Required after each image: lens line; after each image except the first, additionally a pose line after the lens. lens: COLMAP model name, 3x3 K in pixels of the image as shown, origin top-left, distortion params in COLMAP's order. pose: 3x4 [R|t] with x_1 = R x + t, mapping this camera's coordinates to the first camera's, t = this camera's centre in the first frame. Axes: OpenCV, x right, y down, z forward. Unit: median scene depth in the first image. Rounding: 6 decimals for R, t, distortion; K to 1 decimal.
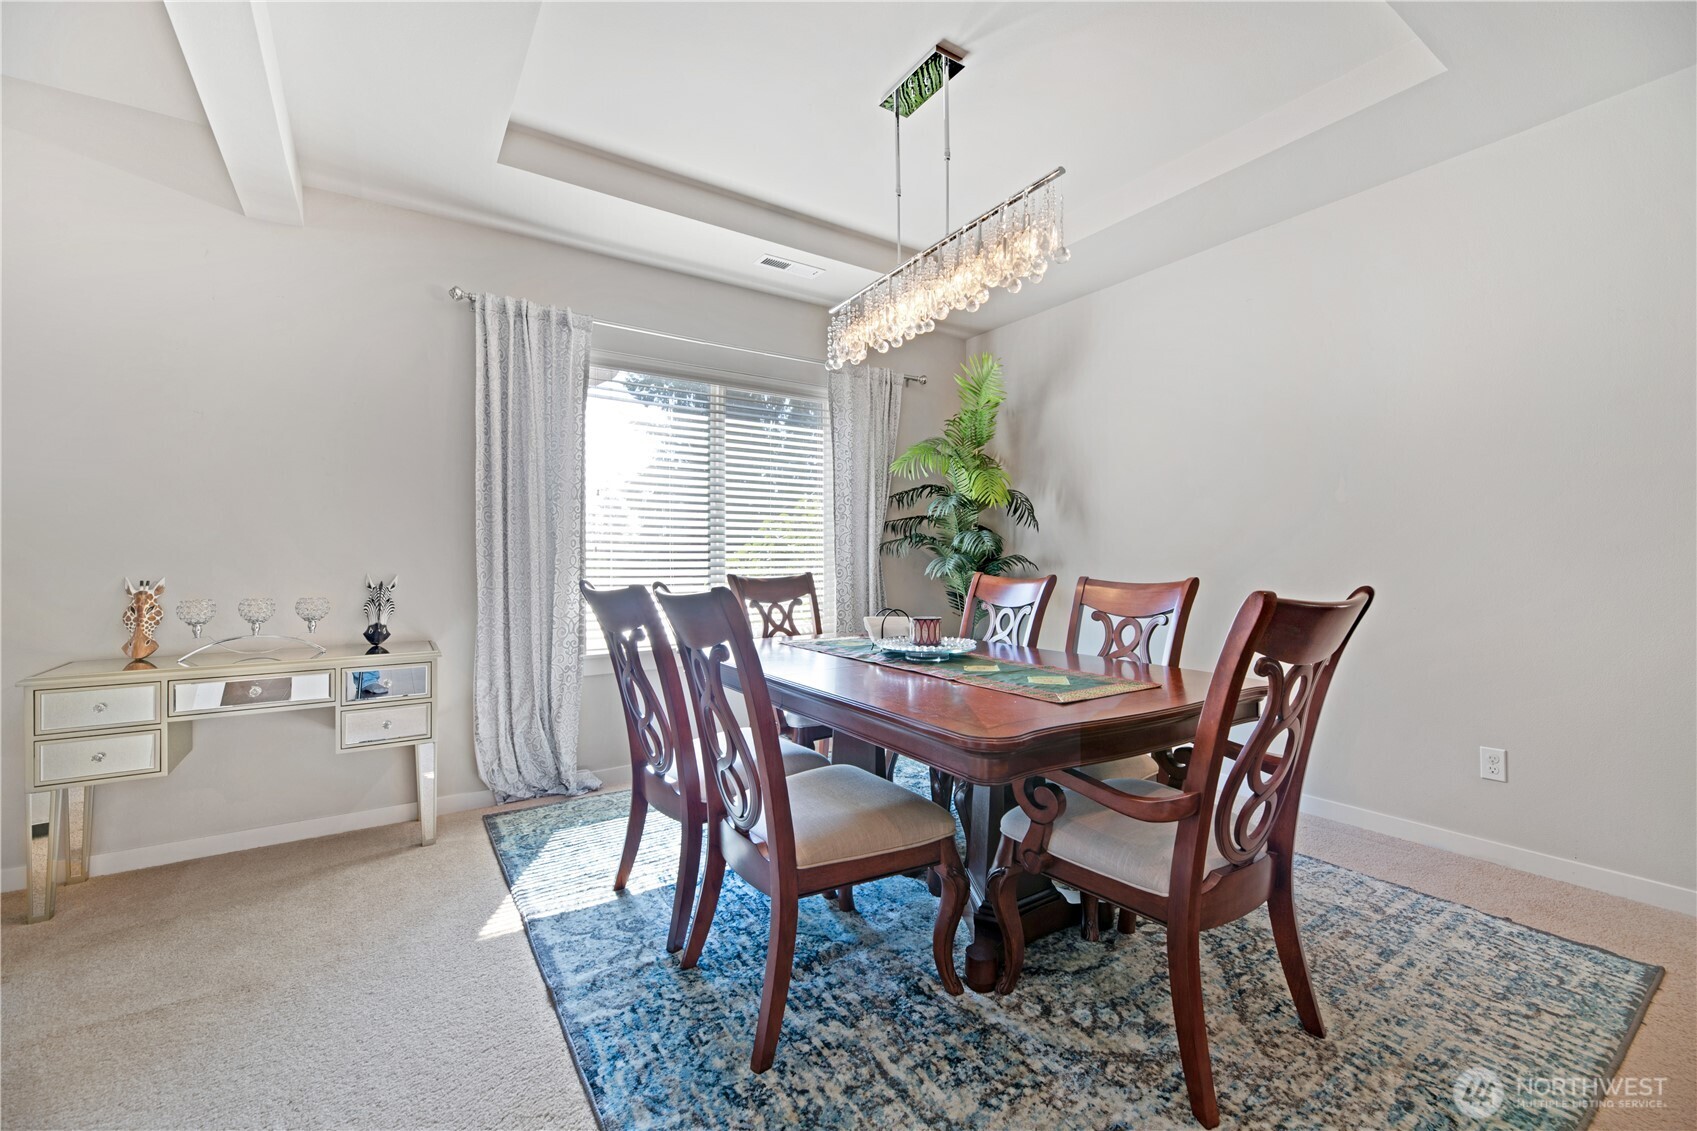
lens RADIAL K [[695.1, 0, 851.1], [0, 695.1, 562.5], [0, 0, 1]] dist [-0.000831, -0.002219]
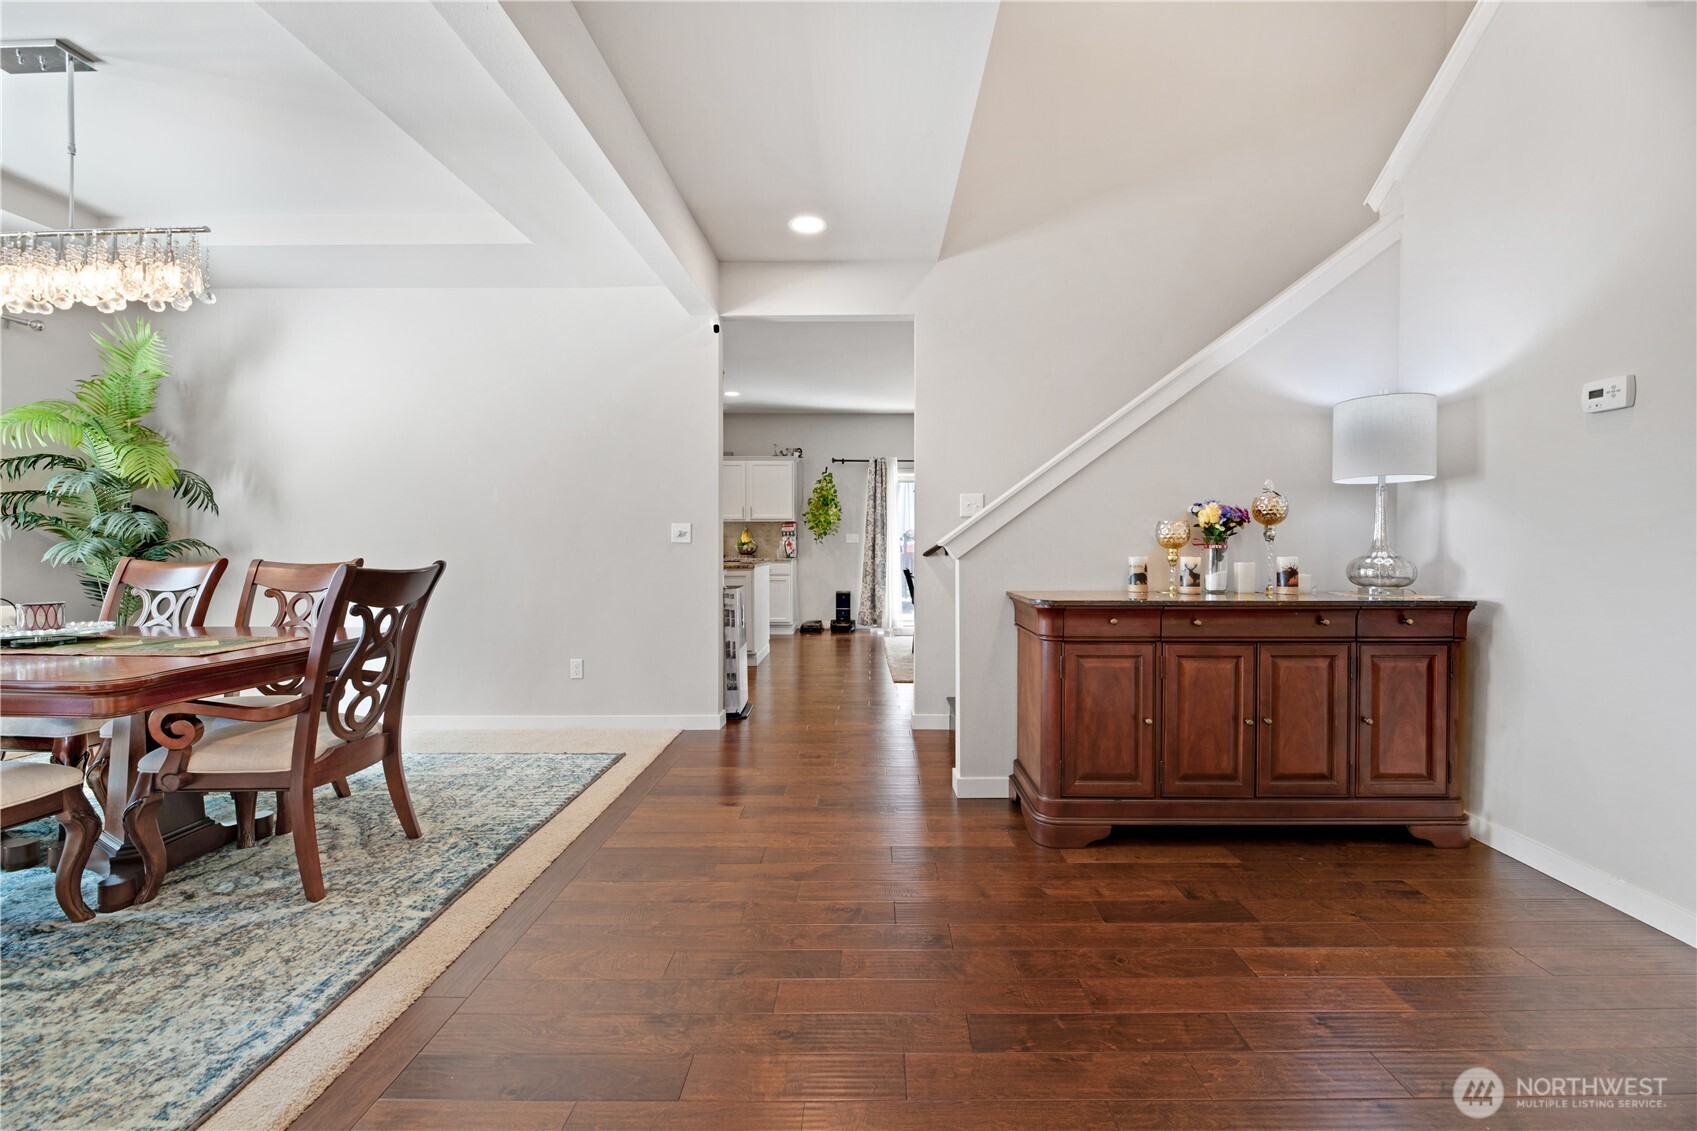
lens RADIAL K [[695.1, 0, 871.8], [0, 695.1, 549.7], [0, 0, 1]] dist [-0.000831, -0.002219]
pose [[0.557231, -0.007415, 0.830324, -0.045628], [0.002102, 0.999970, 0.007520, -0.001597], [-0.830355, -0.002445, 0.557230, -0.476098]]
